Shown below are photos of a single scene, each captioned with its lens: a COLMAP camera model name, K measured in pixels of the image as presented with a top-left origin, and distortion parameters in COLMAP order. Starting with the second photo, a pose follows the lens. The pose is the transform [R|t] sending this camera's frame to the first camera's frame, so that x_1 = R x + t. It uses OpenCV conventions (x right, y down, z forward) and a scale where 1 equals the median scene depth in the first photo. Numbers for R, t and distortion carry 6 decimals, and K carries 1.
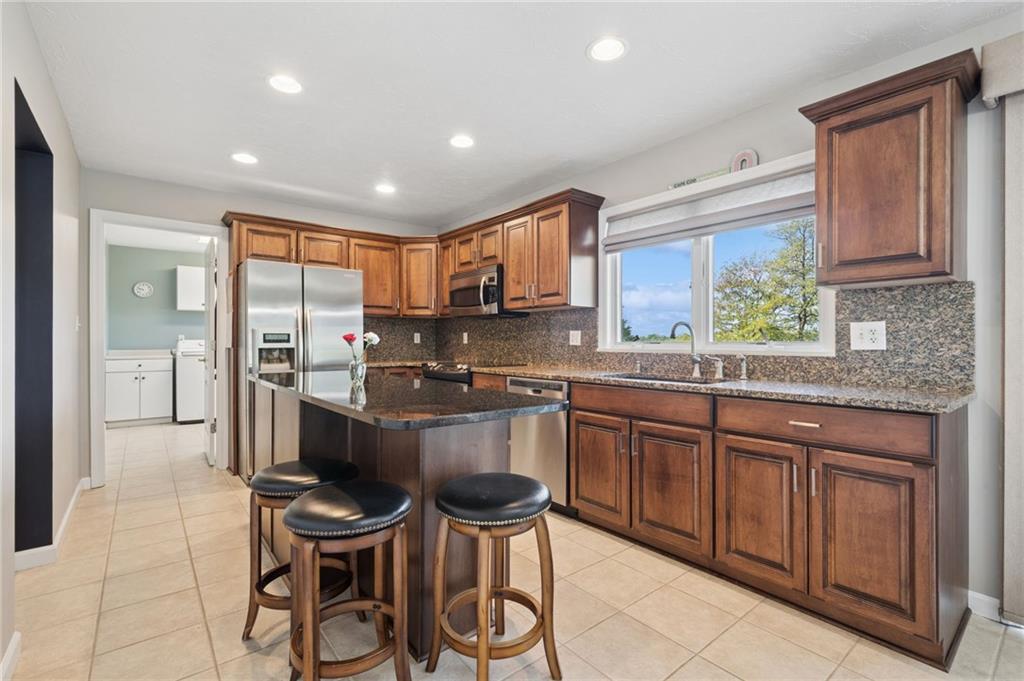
lens RADIAL K [[460.3, 0, 512.4], [0, 460.3, 340.4], [0, 0, 1]] dist [-0.000512, -0.000059]
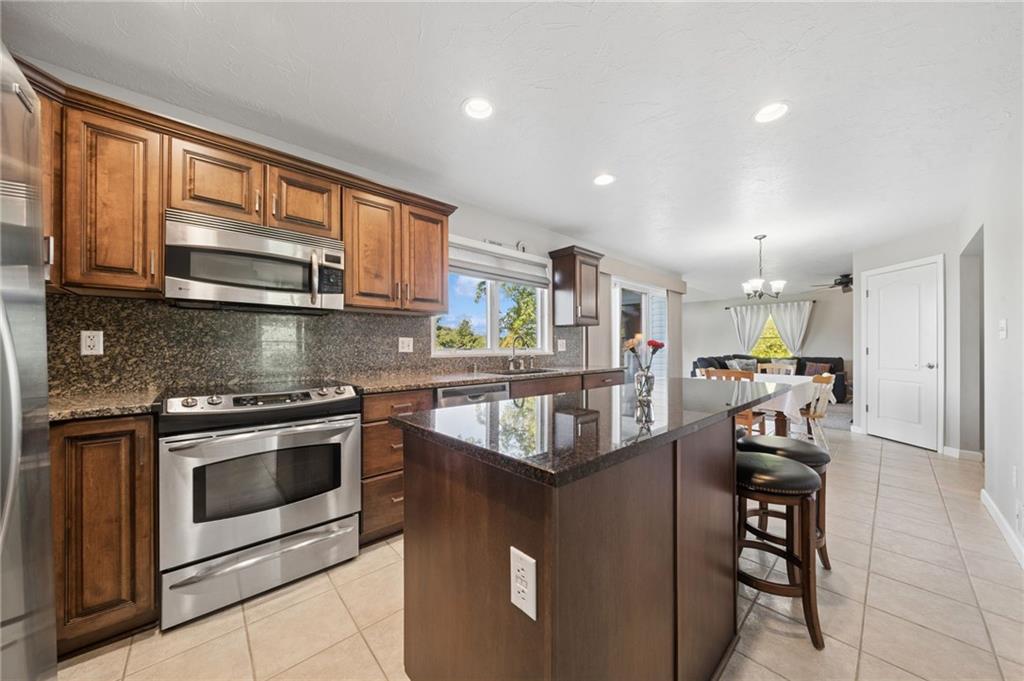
lens RADIAL K [[345.7, 0, 511.8], [0, 345.7, 345.6], [0, 0, 1]] dist [-0.000784, -0.000103]
pose [[-0.051872, 0.002355, 0.998651, -0.630283], [-0.000691, 0.999997, -0.002394, -0.002362], [-0.998654, -0.000814, -0.051870, 0.830810]]
